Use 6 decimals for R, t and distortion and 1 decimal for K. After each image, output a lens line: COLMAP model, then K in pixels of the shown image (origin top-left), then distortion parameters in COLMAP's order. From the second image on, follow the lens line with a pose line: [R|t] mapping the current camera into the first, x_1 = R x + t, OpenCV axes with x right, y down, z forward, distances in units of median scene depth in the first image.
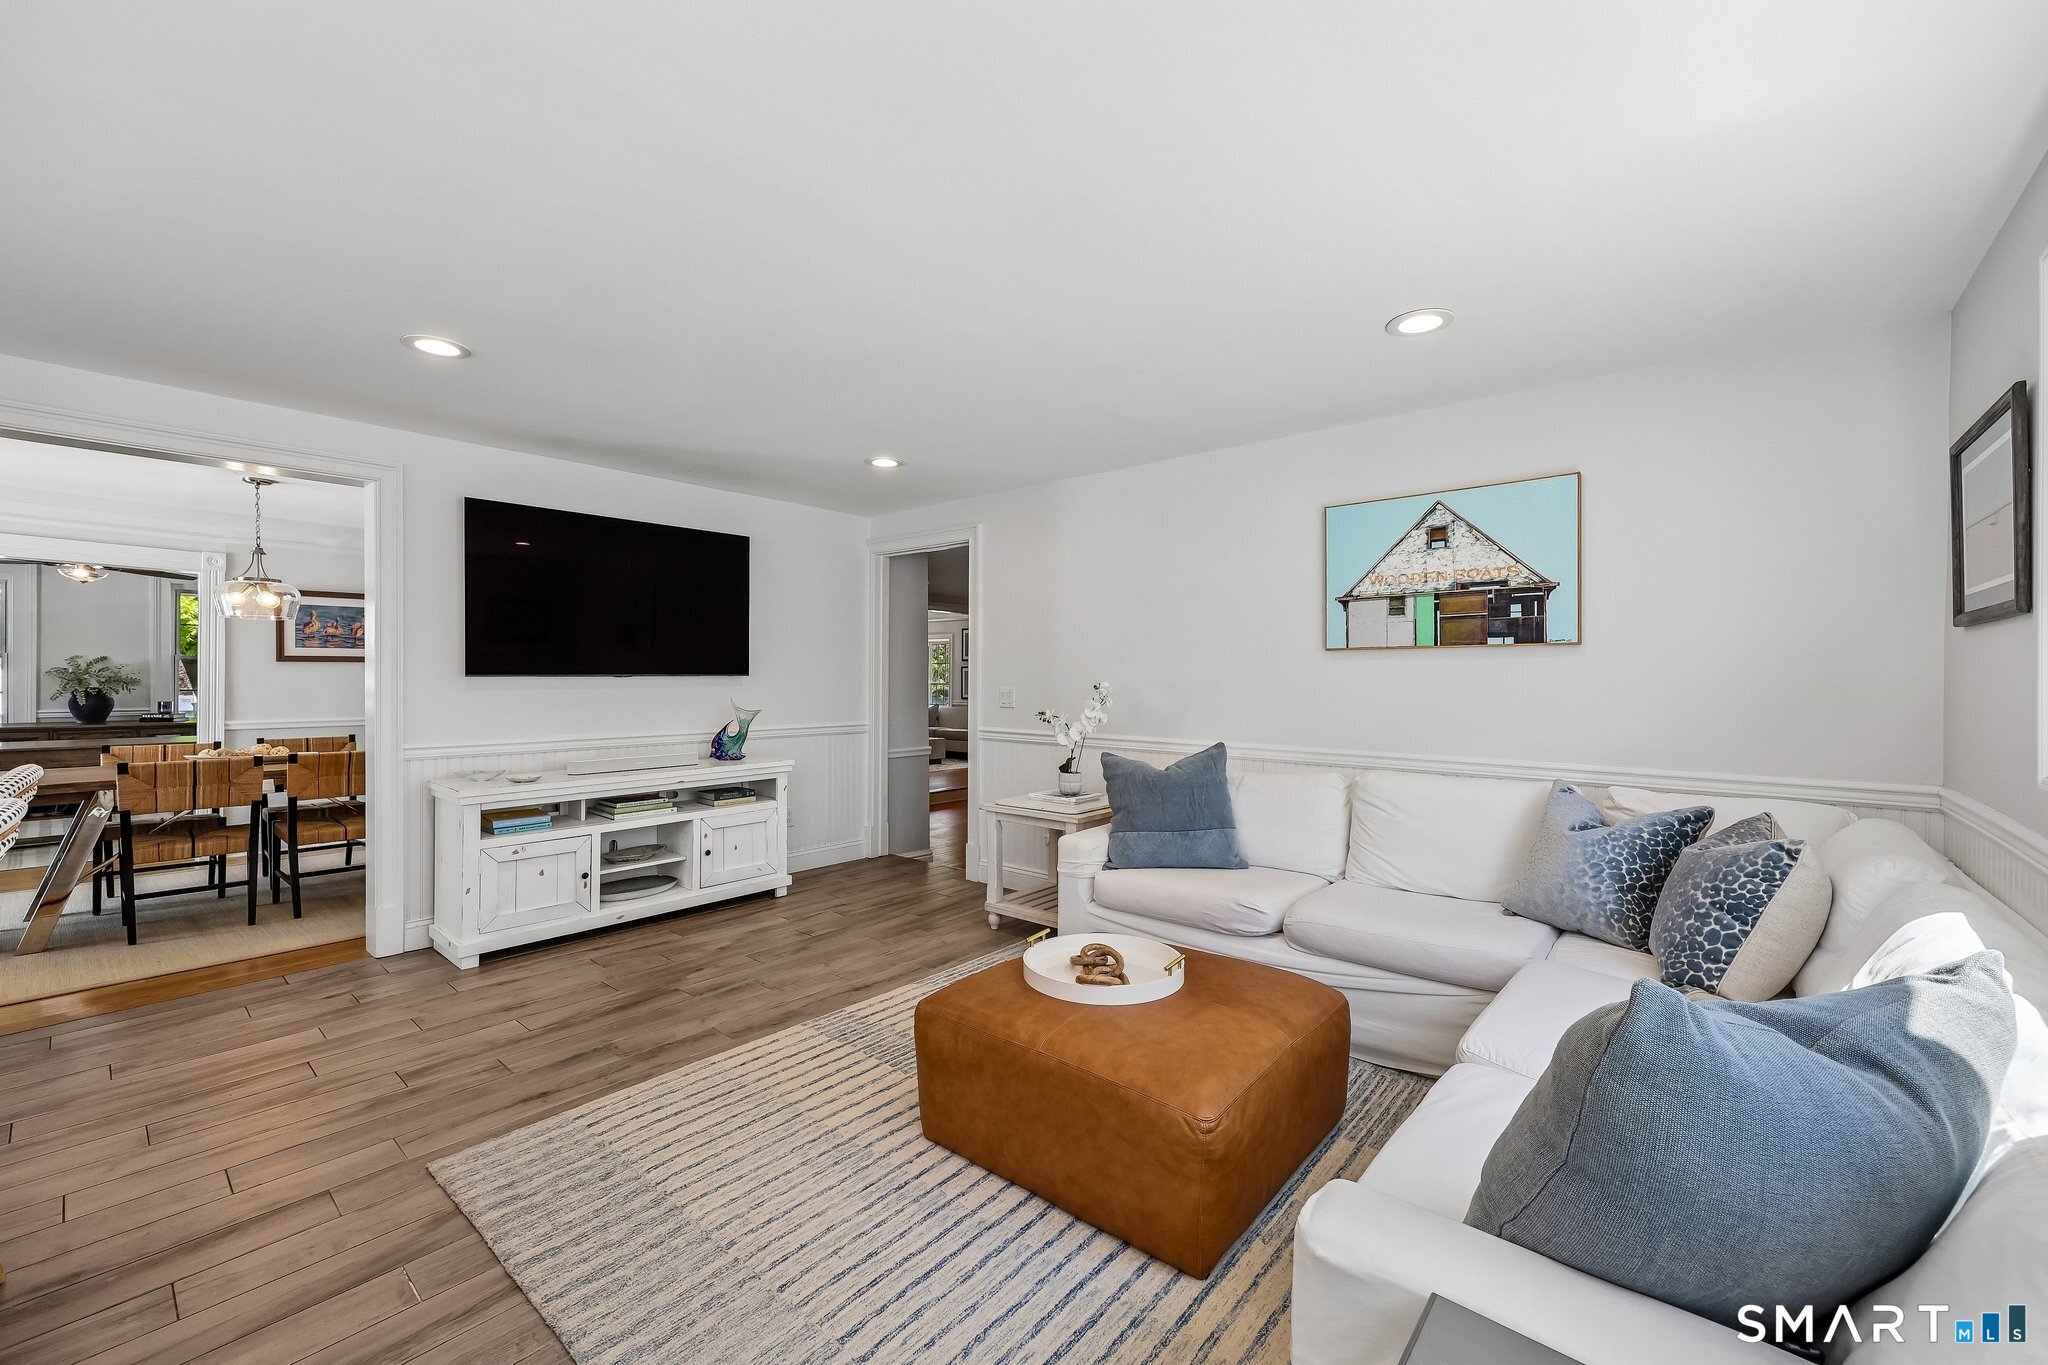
lens RADIAL K [[819.6, 0, 1036.6], [0, 819.6, 681.4], [0, 0, 1]] dist [0.000396, -0.000294]
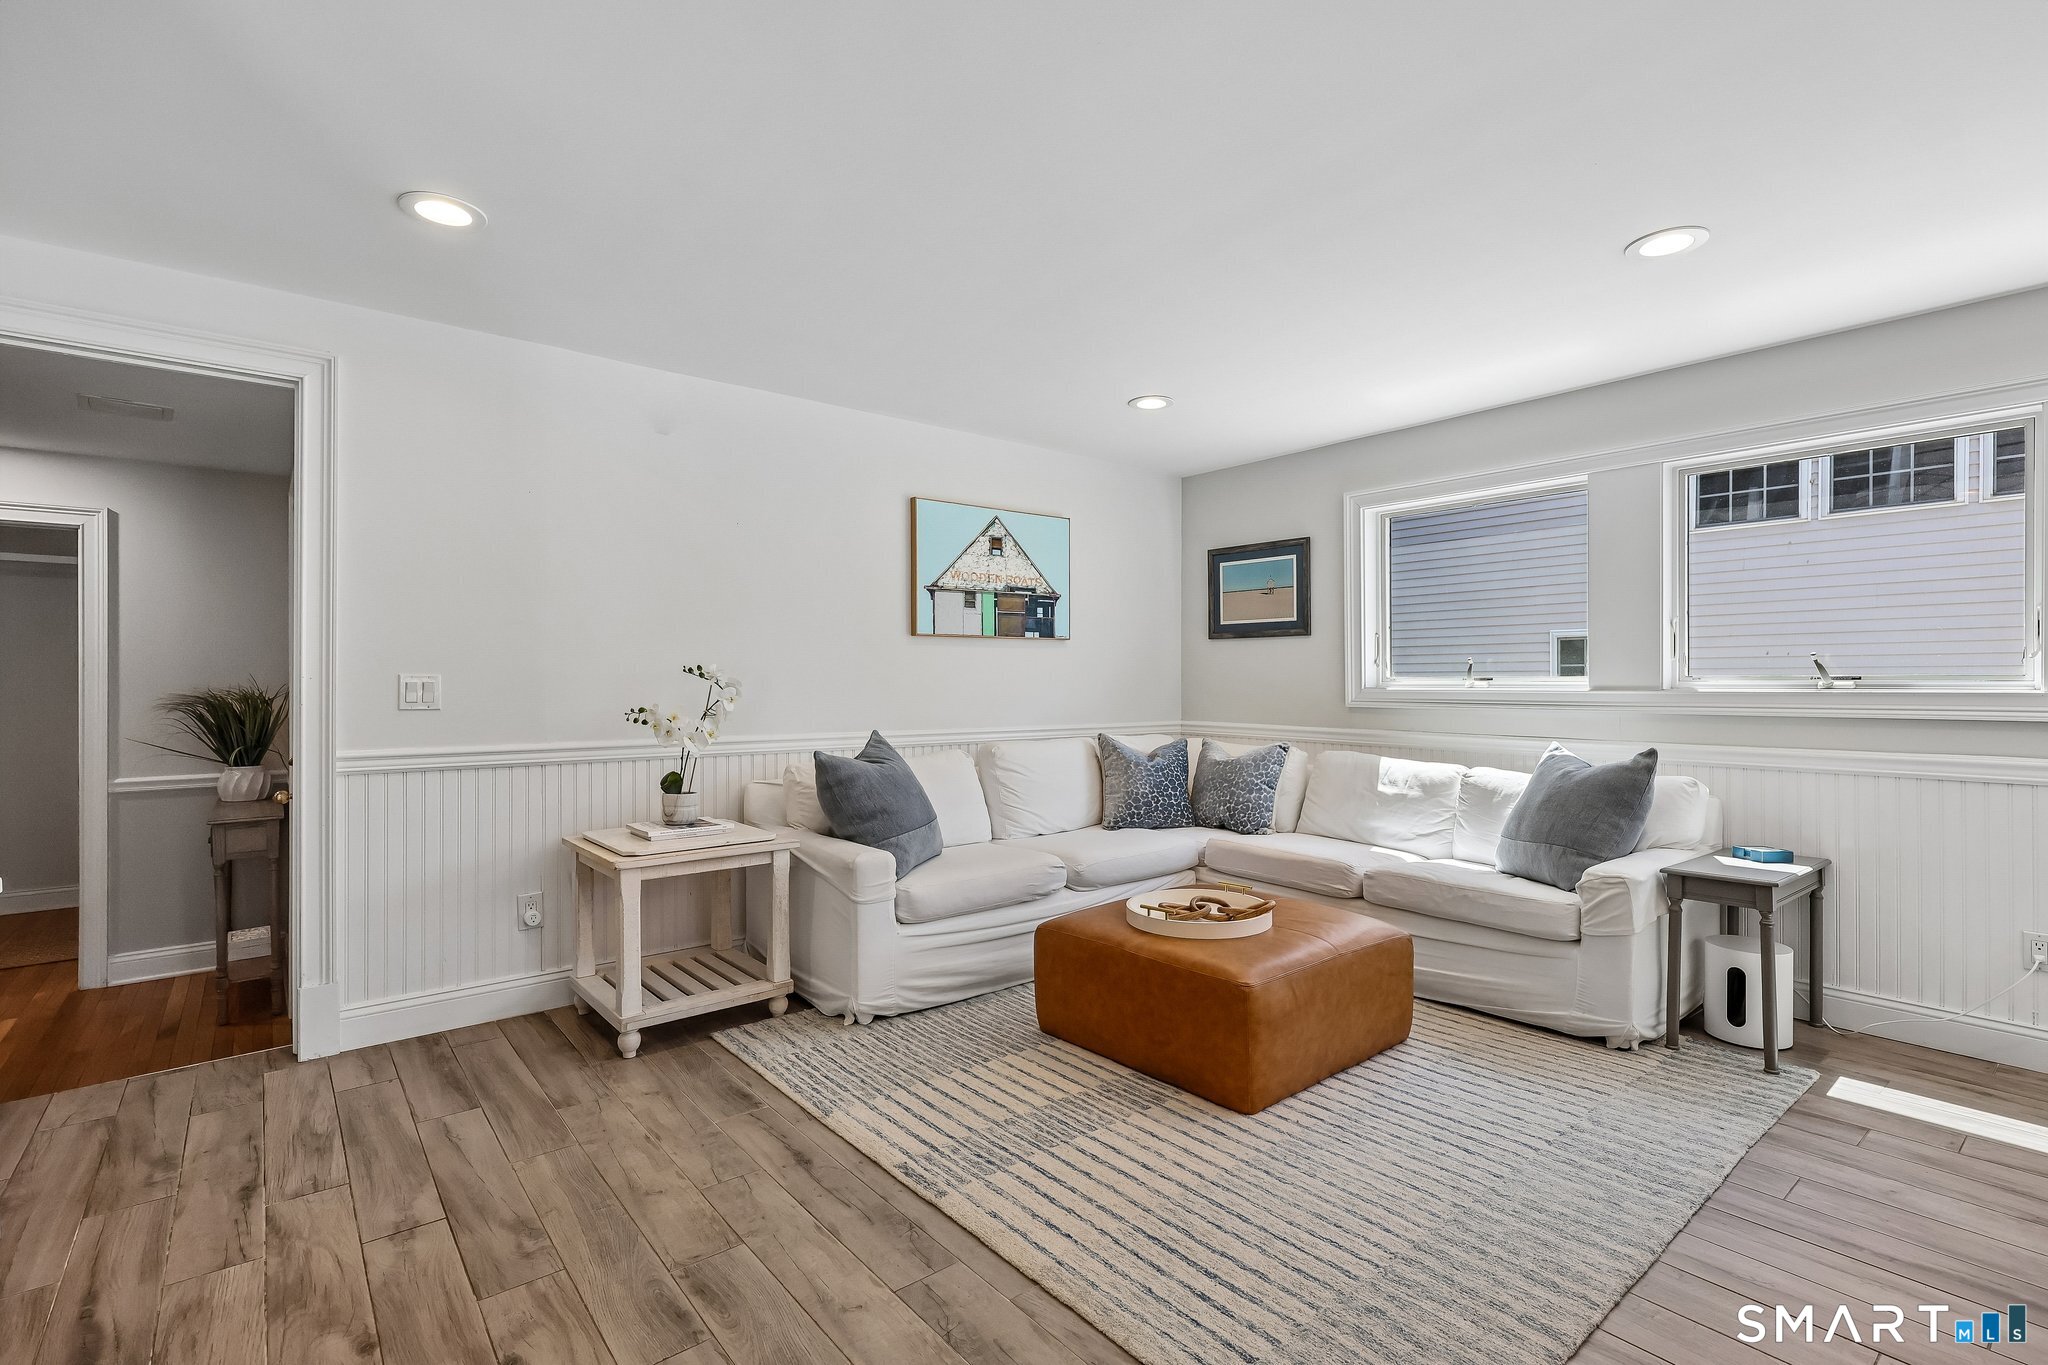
lens RADIAL K [[930.7, 0, 1038.8], [0, 930.7, 684.5], [0, 0, 1]] dist [0.000522, 0.000032]
pose [[0.183041, -0.006885, 0.983081, -0.788586], [0.007973, 0.999953, 0.005519, 0.019083], [-0.983073, 0.006828, 0.183088, 0.643360]]
